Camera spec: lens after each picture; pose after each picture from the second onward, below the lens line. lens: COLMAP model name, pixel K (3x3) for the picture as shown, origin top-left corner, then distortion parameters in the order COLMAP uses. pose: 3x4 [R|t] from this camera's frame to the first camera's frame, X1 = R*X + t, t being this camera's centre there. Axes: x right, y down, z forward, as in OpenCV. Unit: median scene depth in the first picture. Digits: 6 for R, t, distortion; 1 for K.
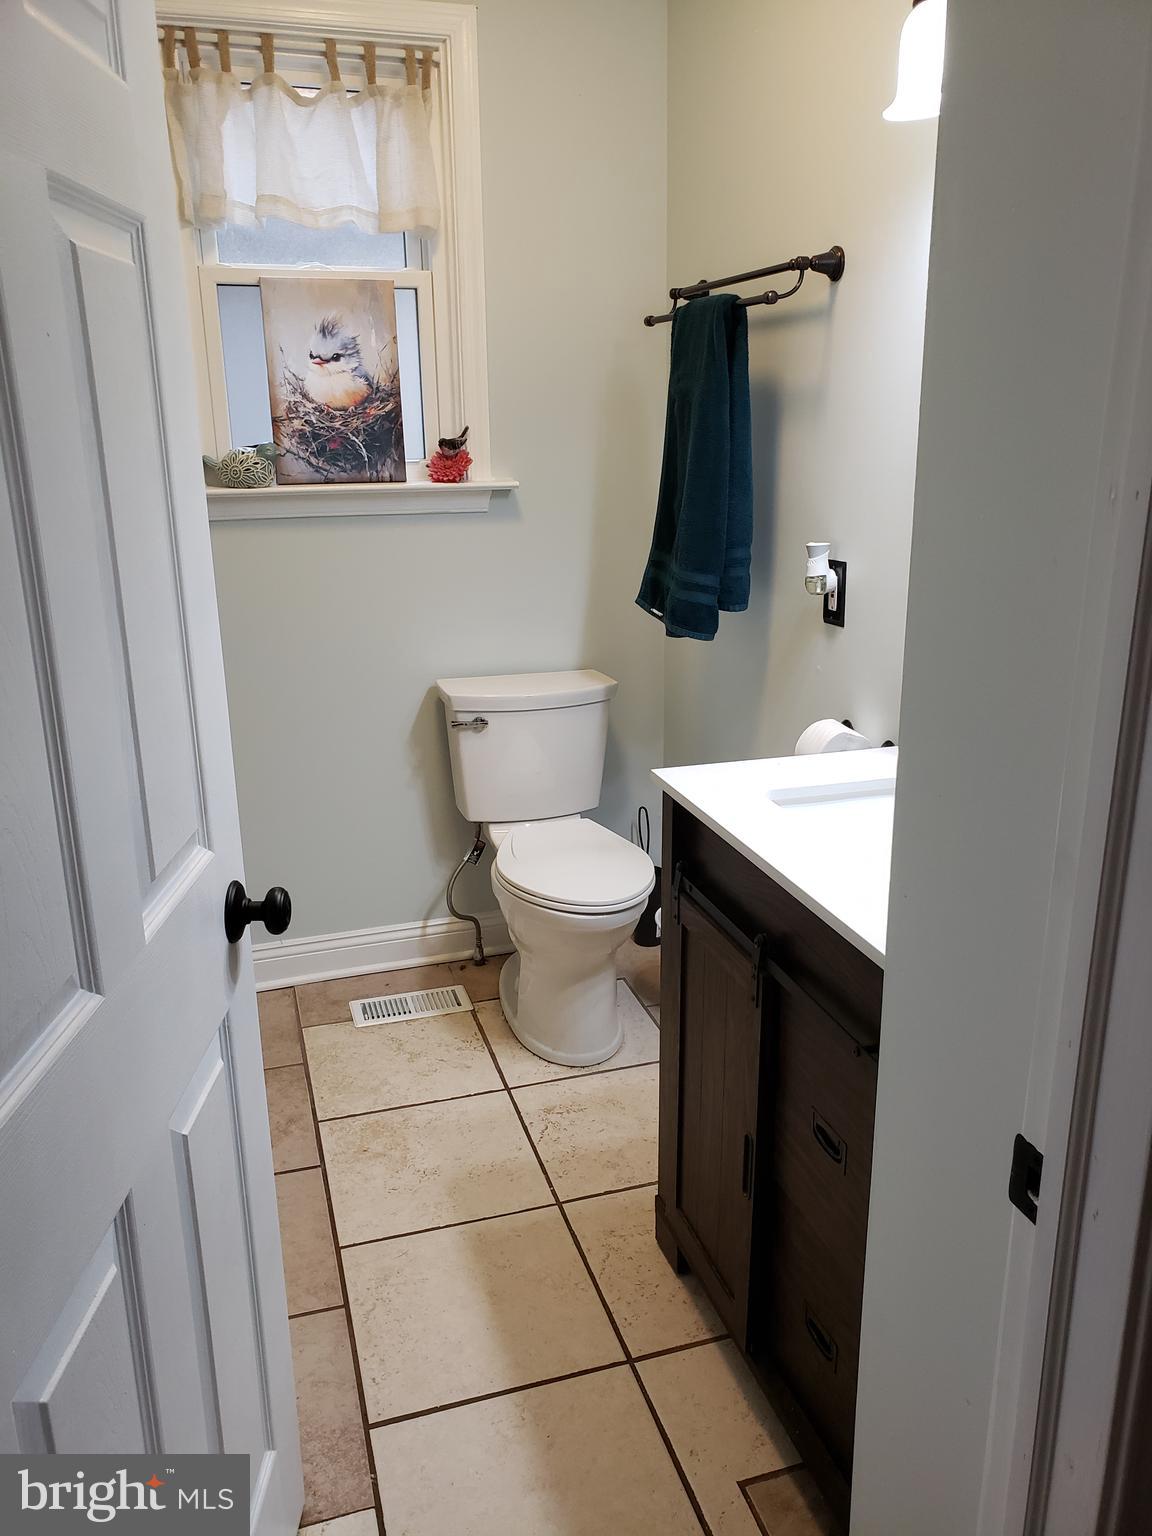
lens RADIAL K [[1201.3, 0, 614.6], [0, 1201.3, 768.1], [0, 0, 1]] dist [-0.127008, 0.144057]
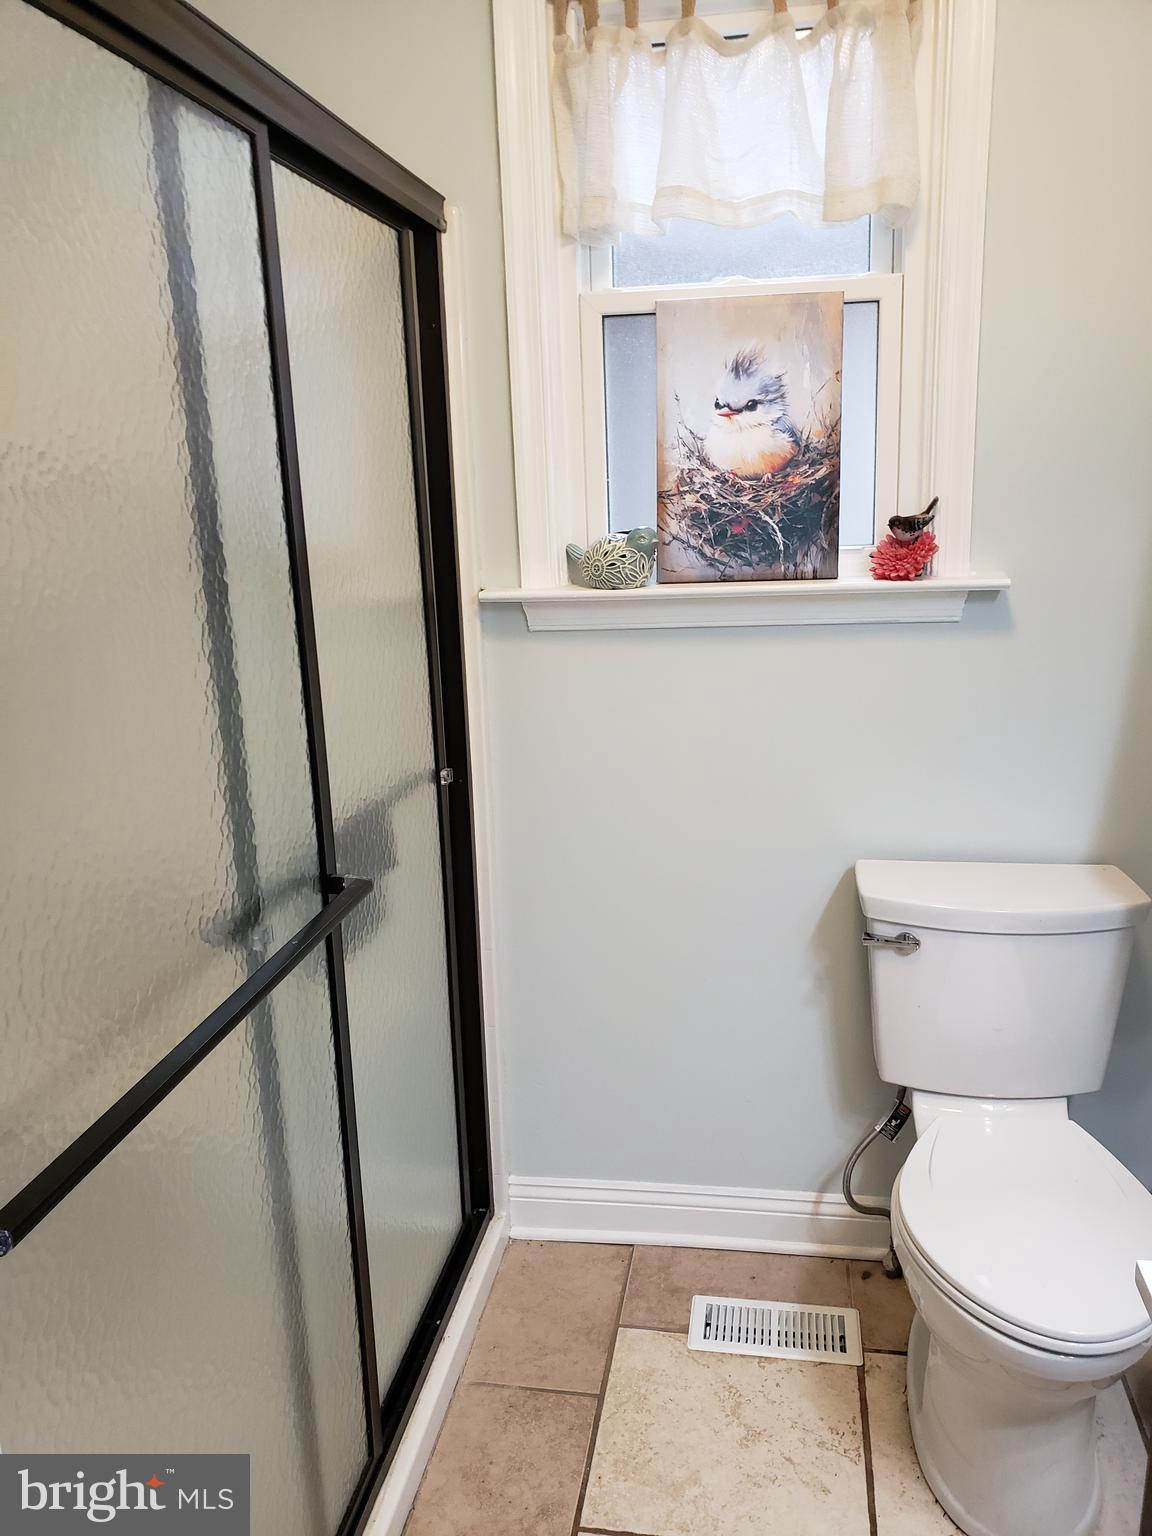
lens RADIAL K [[1181.7, 0, 576.5], [0, 1181.7, 773.7], [0, 0, 1]] dist [0.005710, 0.007653]
pose [[0.877690, 0.078320, -0.472785, 0.029072], [-0.098141, 0.995021, -0.017358, -0.101029], [0.469072, 0.061635, 0.881007, 0.325908]]
